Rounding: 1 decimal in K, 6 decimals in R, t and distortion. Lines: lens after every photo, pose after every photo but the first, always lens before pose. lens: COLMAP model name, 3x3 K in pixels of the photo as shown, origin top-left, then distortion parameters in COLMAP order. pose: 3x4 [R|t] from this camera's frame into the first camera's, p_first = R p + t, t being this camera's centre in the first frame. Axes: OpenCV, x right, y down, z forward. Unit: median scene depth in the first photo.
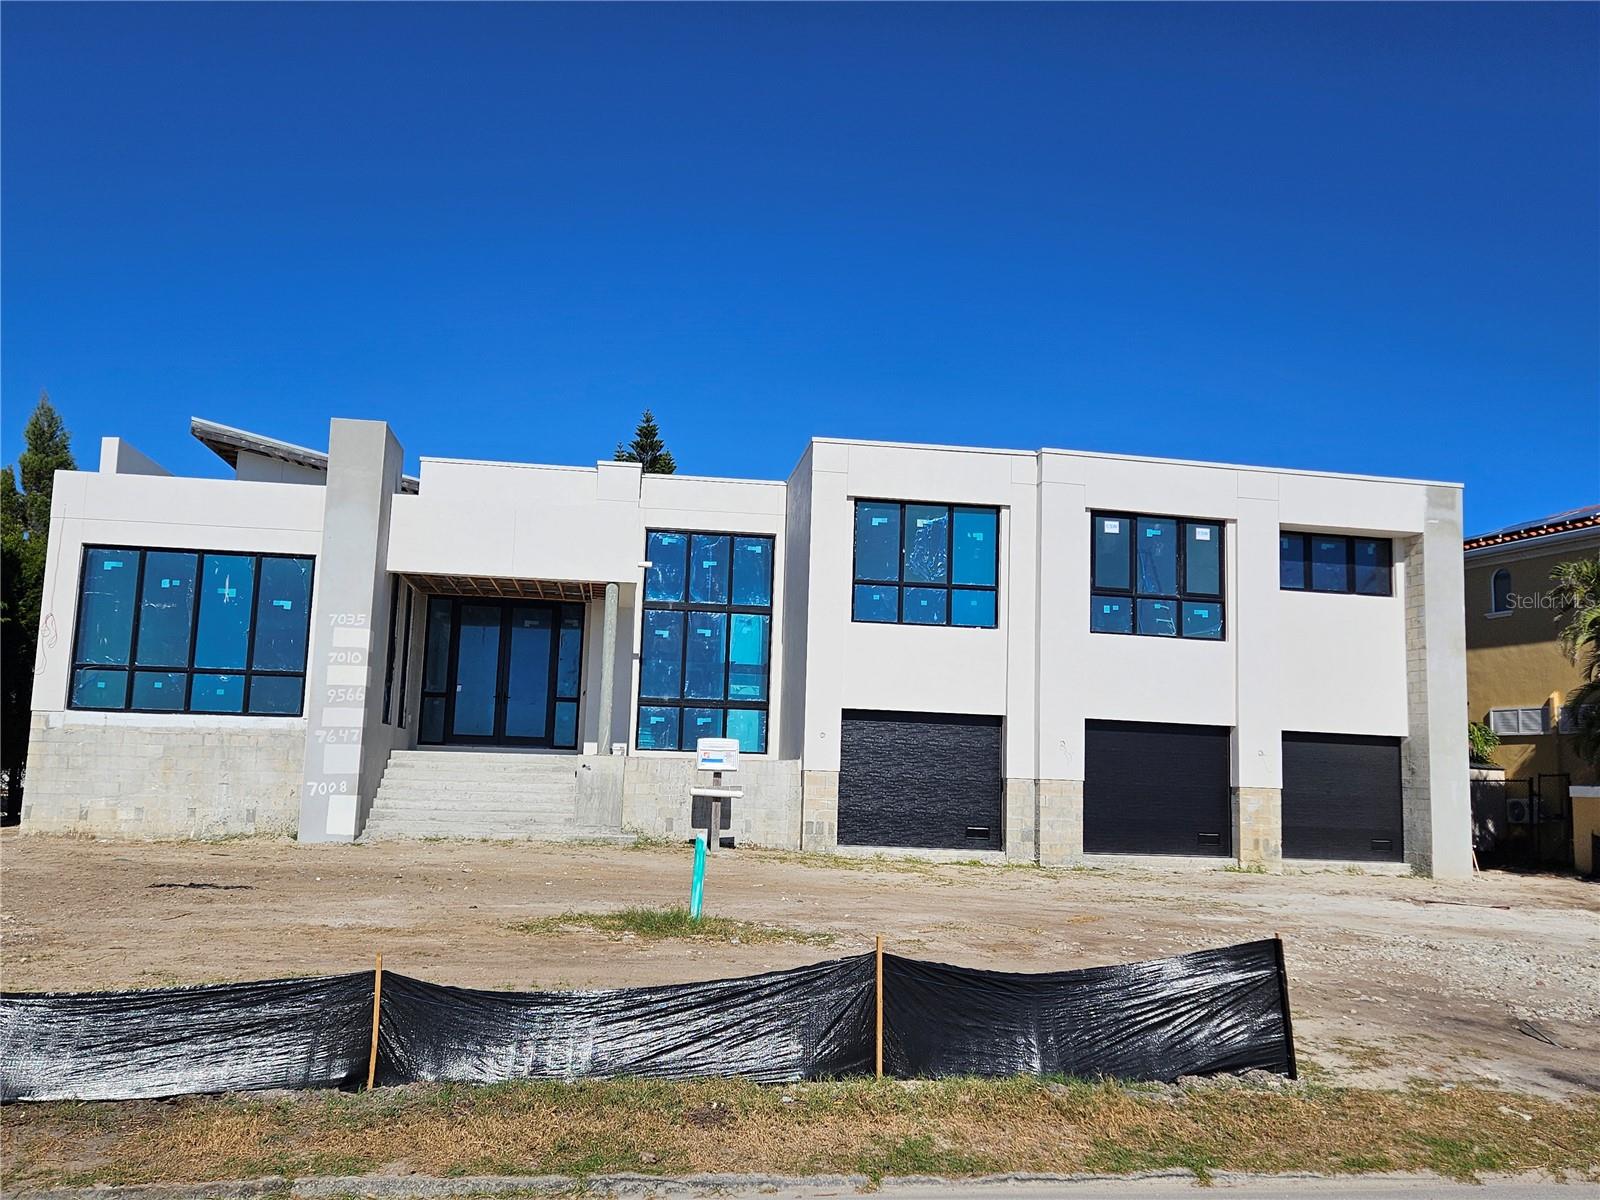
lens RADIAL K [[1309.6, 0, 800.0], [0, 1309.6, 600.0], [0, 0, 1]] dist [0.103586, -0.114989]
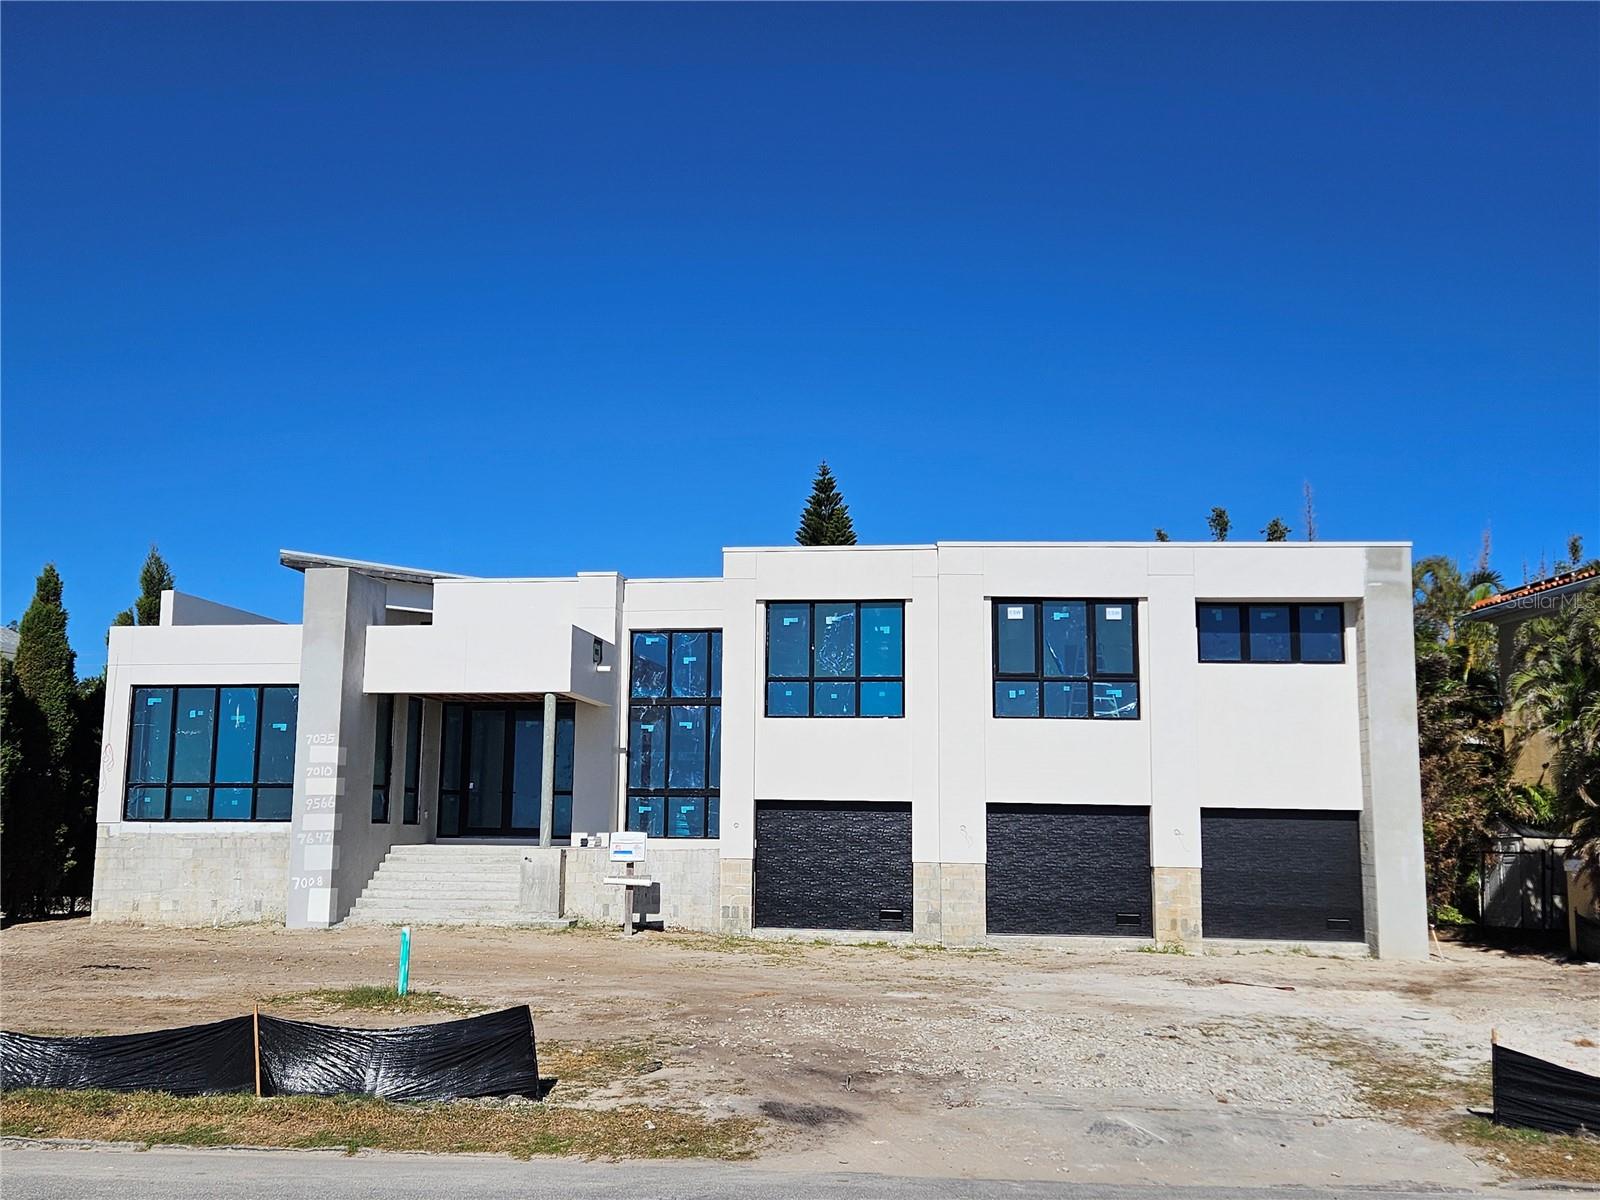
lens RADIAL K [[1534.0, 0, 800.0], [0, 1534.0, 600.0], [0, 0, 1]] dist [0.109062, -0.135308]
pose [[0.962199, -0.059856, -0.265688, 0.401145], [0.055290, 0.998166, -0.024637, -0.046202], [0.266676, 0.009016, 0.963744, -0.199579]]
